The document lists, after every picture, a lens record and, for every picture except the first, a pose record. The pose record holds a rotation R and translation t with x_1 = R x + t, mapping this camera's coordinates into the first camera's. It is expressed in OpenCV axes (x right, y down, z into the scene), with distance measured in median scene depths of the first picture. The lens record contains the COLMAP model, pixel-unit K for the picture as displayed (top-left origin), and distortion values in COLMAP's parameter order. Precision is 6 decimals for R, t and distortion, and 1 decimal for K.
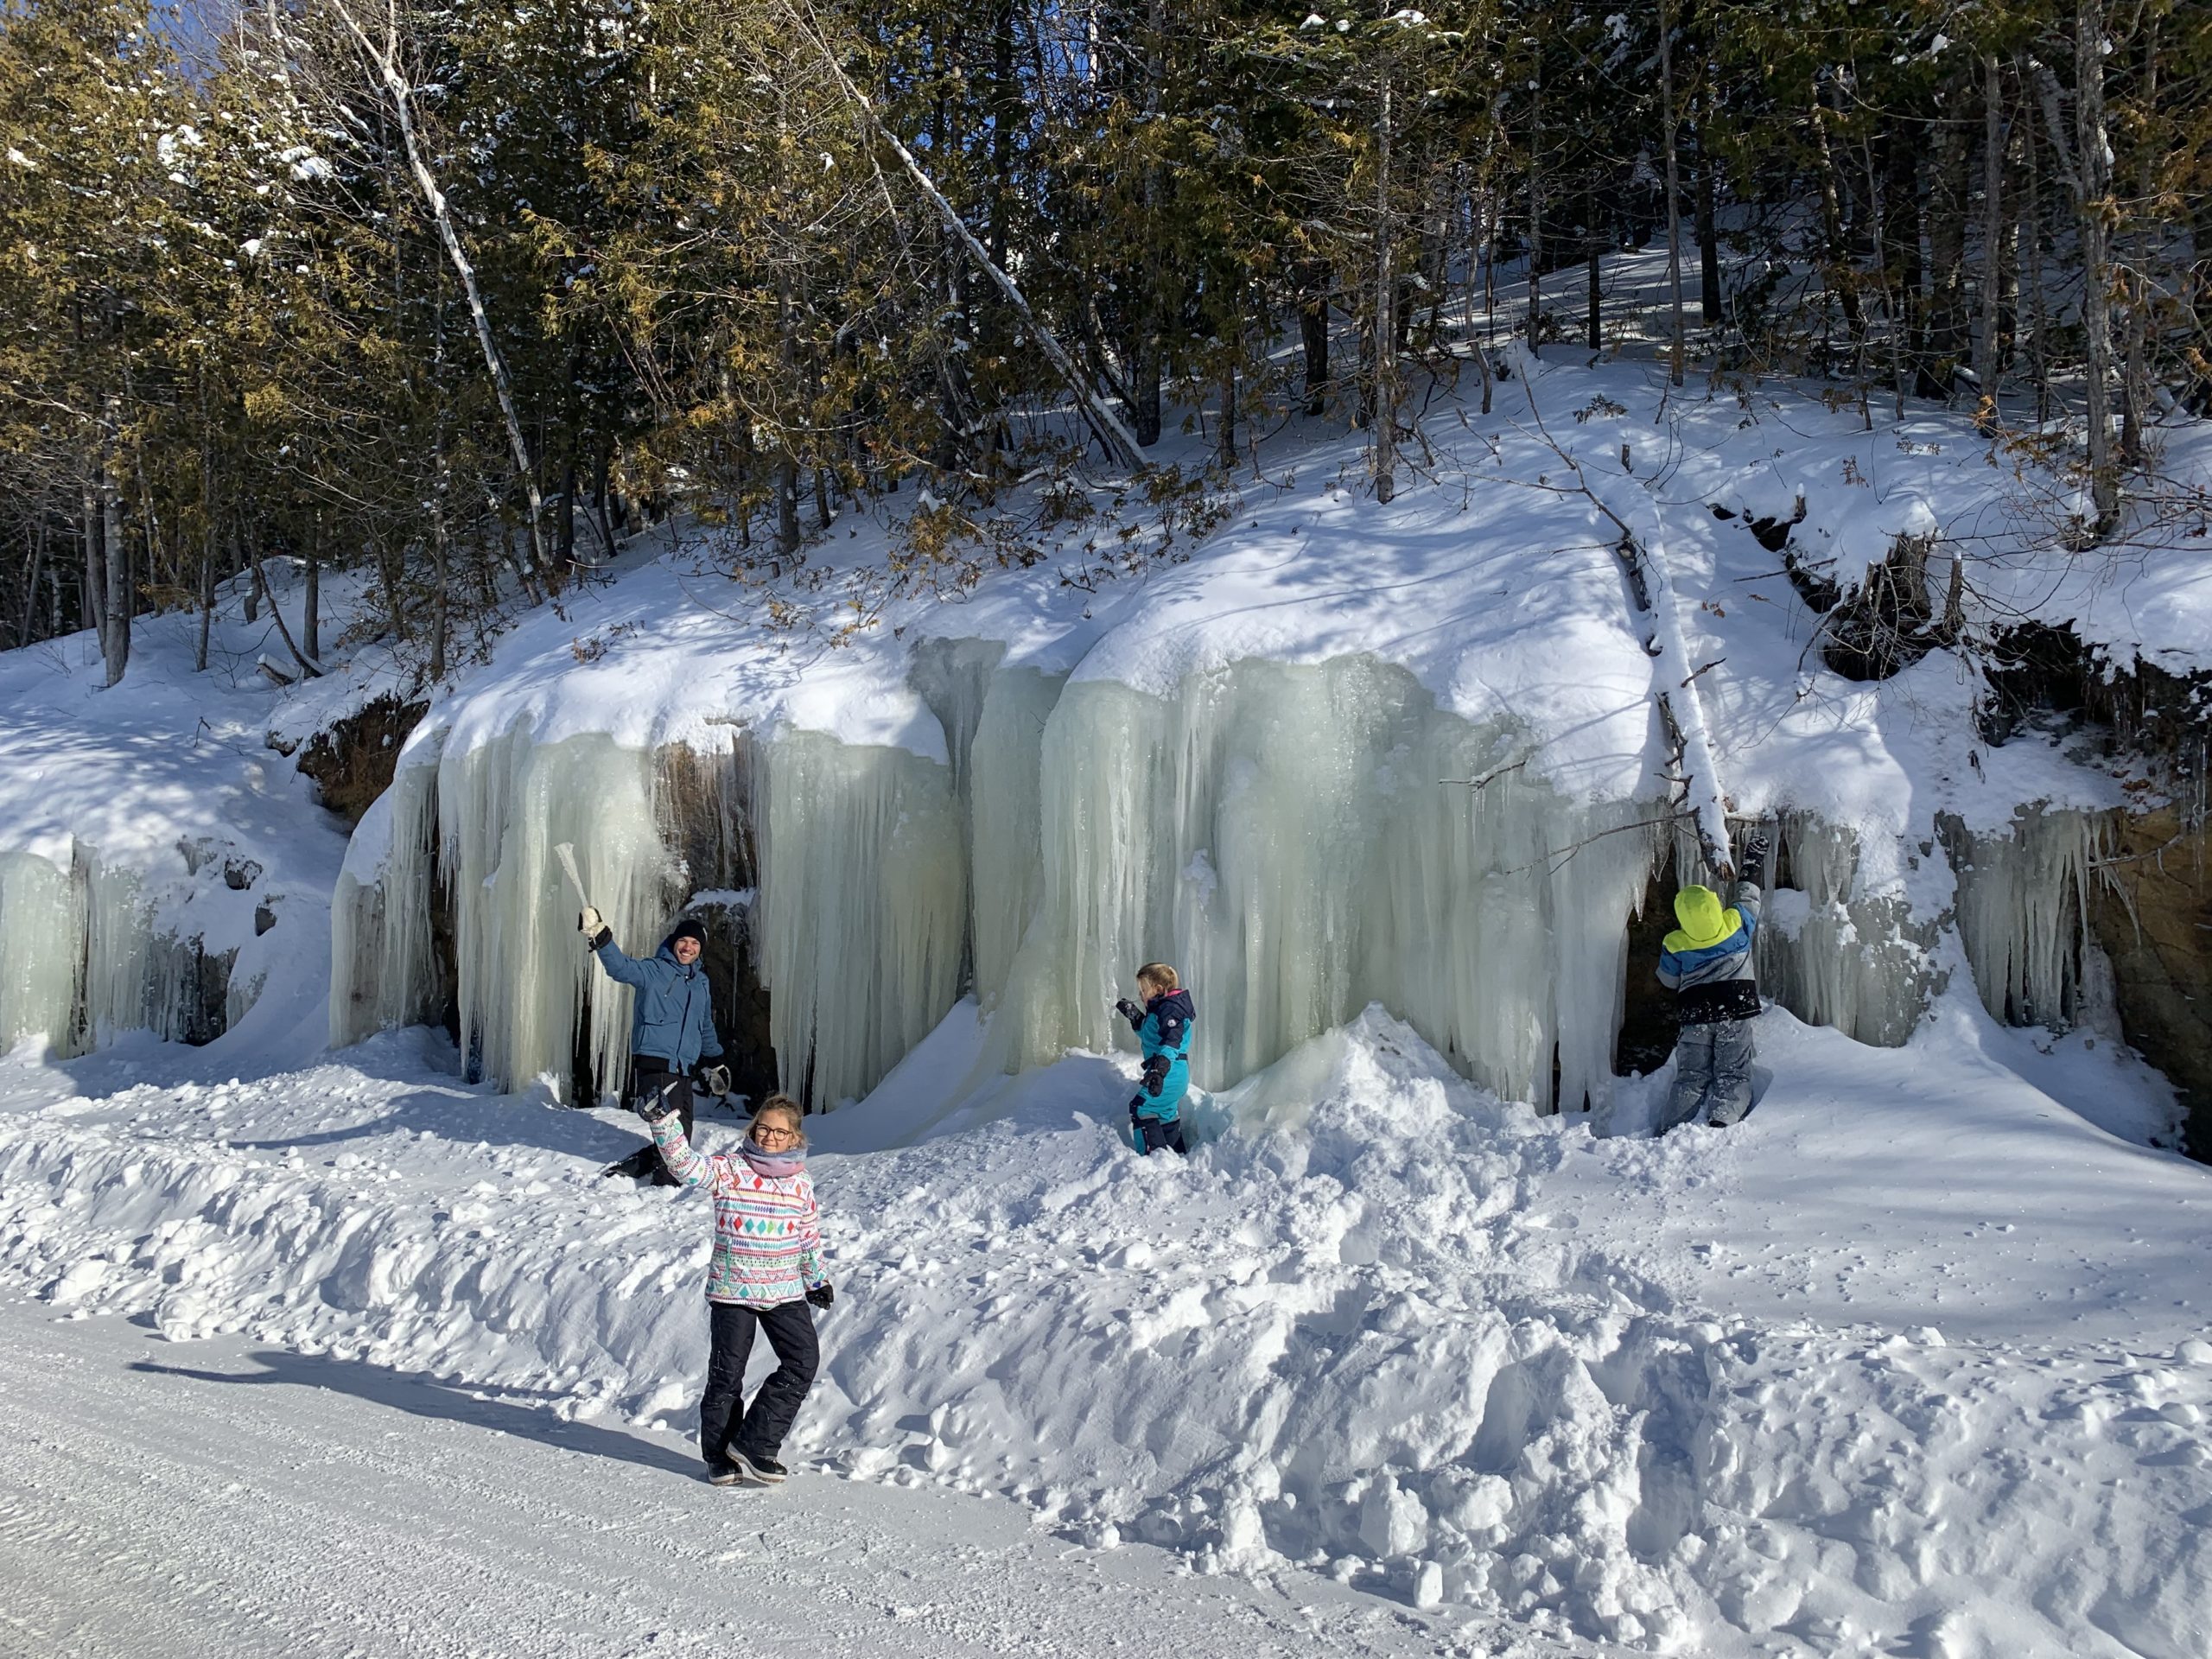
lens RADIAL K [[1686.5, 0, 1196.7], [0, 1686.5, 812.8], [0, 0, 1]] dist [0.014416, -0.018703]
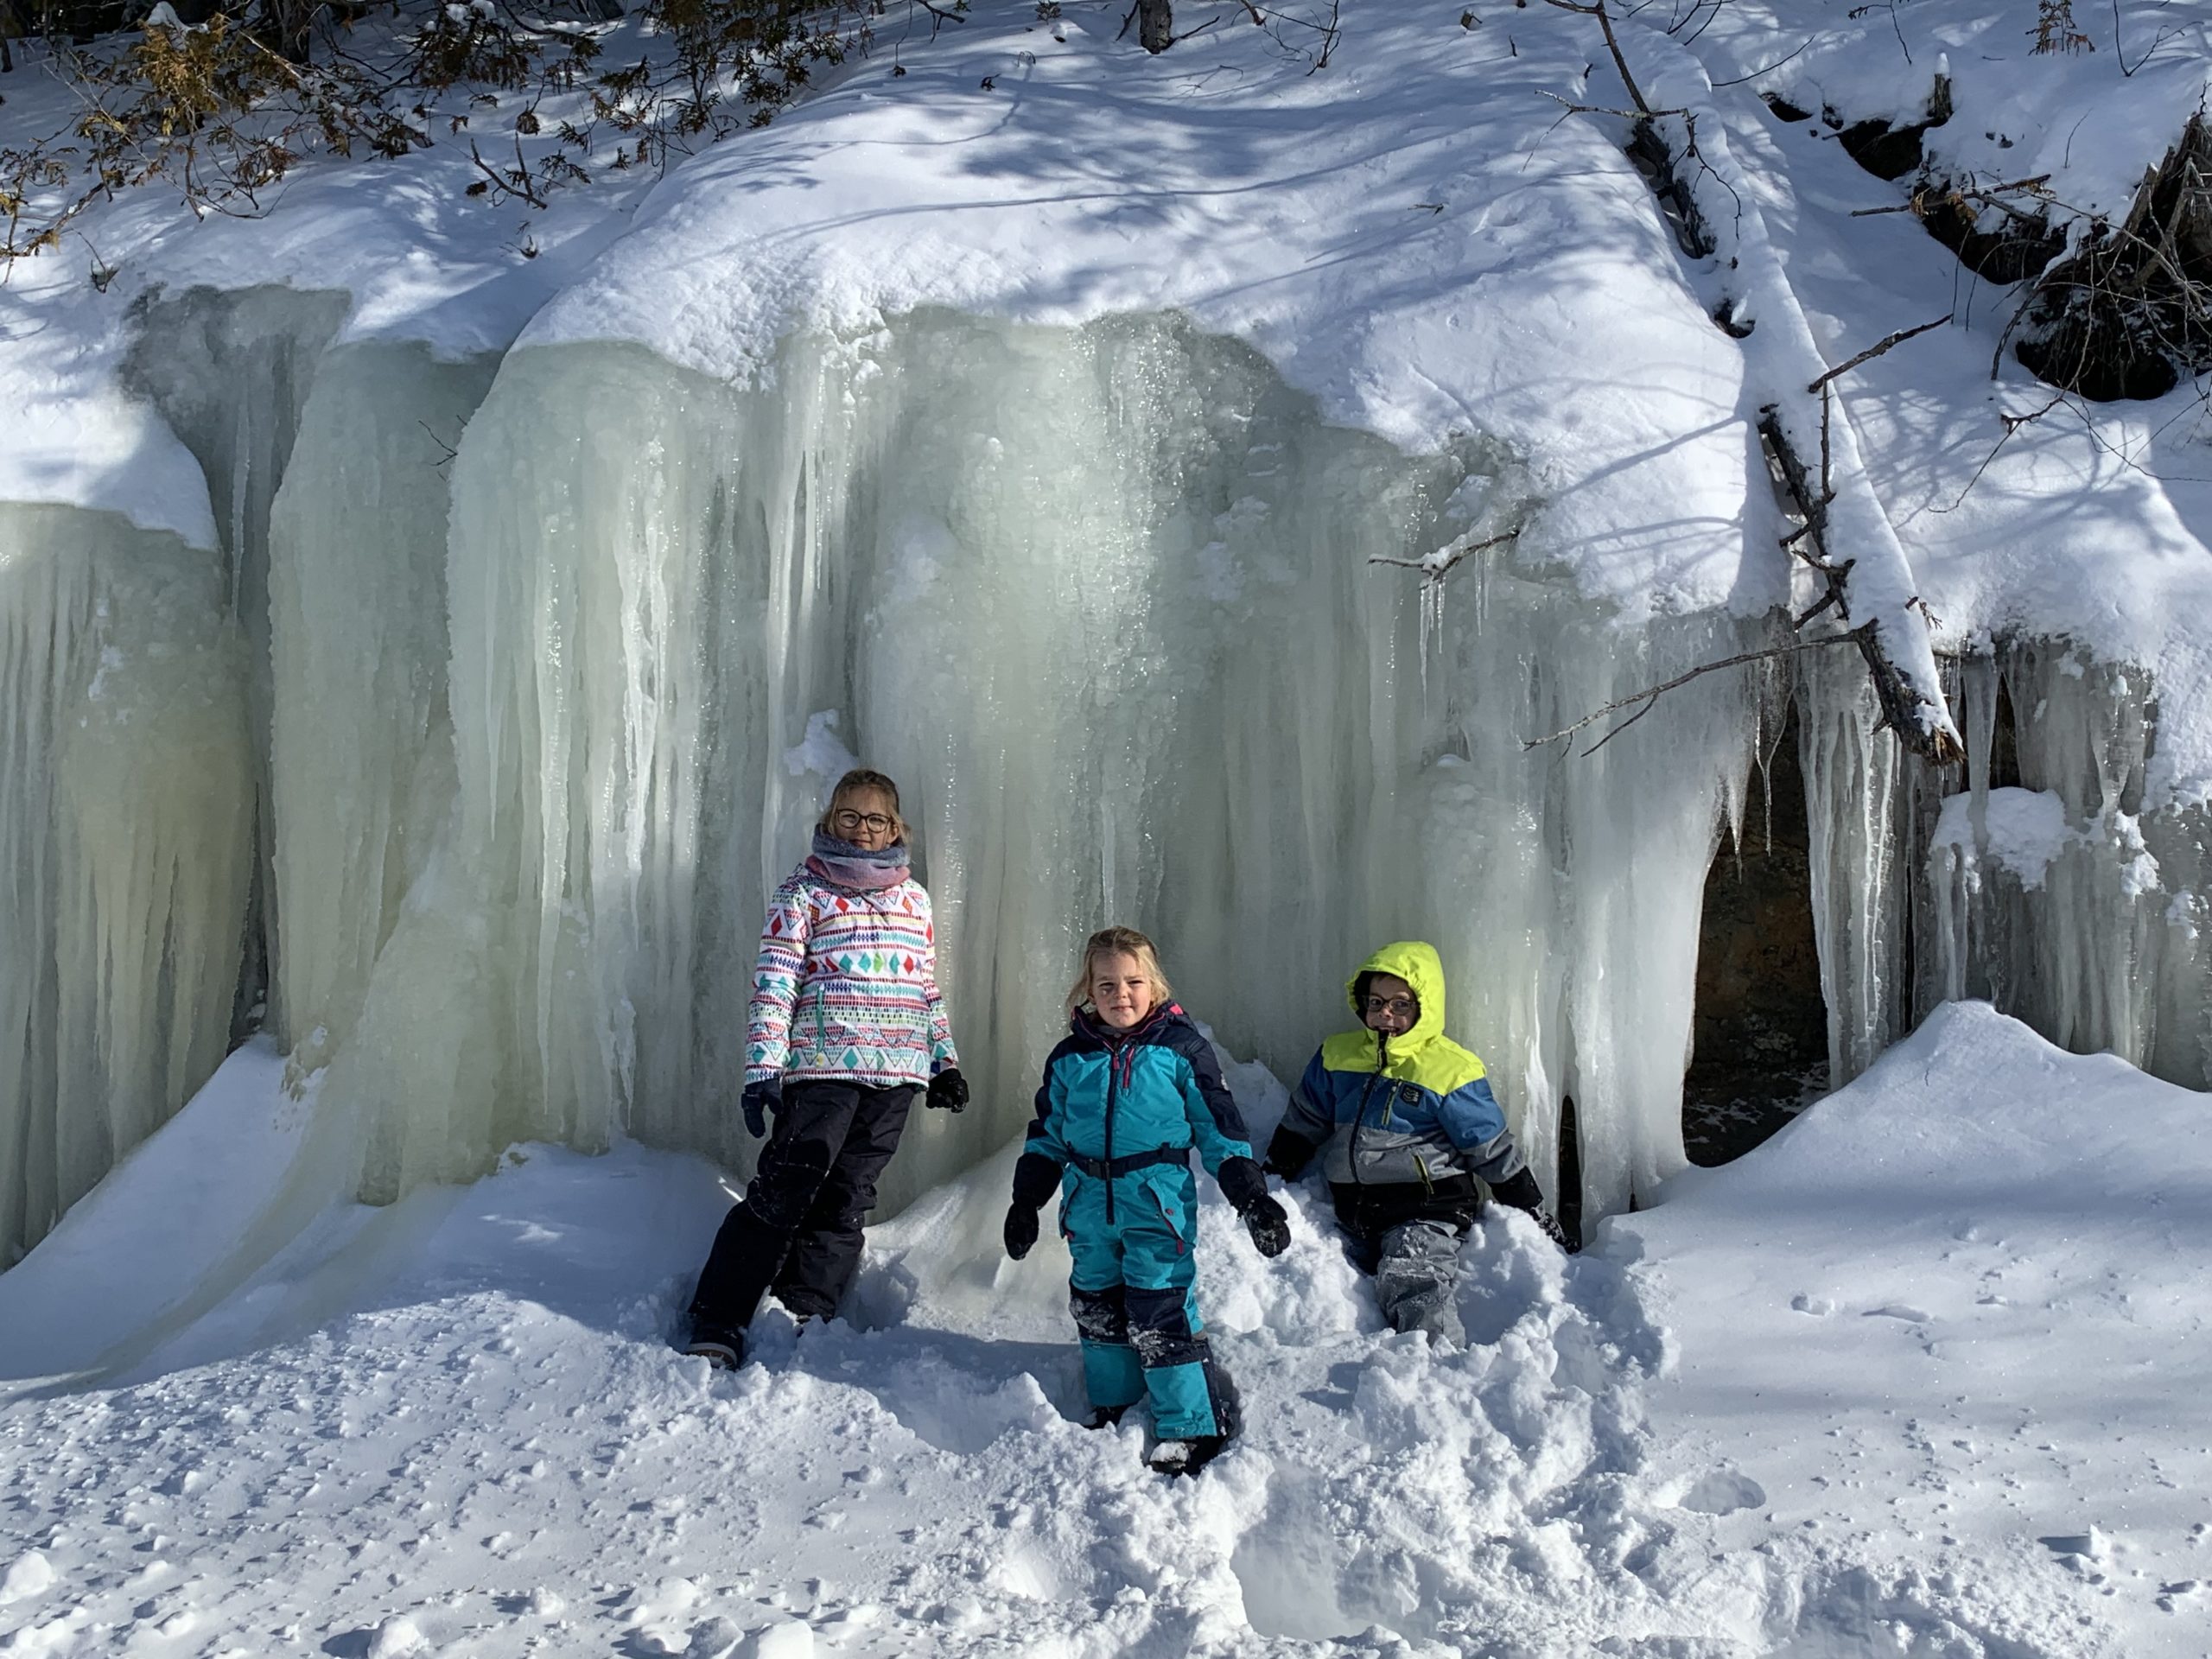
lens RADIAL K [[2404.7, 0, 1247.6], [0, 2404.7, 797.4], [0, 0, 1]] dist [0.013206, 0.000000]
pose [[0.959537, 0.006987, 0.281494, -0.068829], [-0.009589, 0.999923, 0.007865, 0.037858], [-0.281418, -0.010246, 0.959531, 0.309750]]
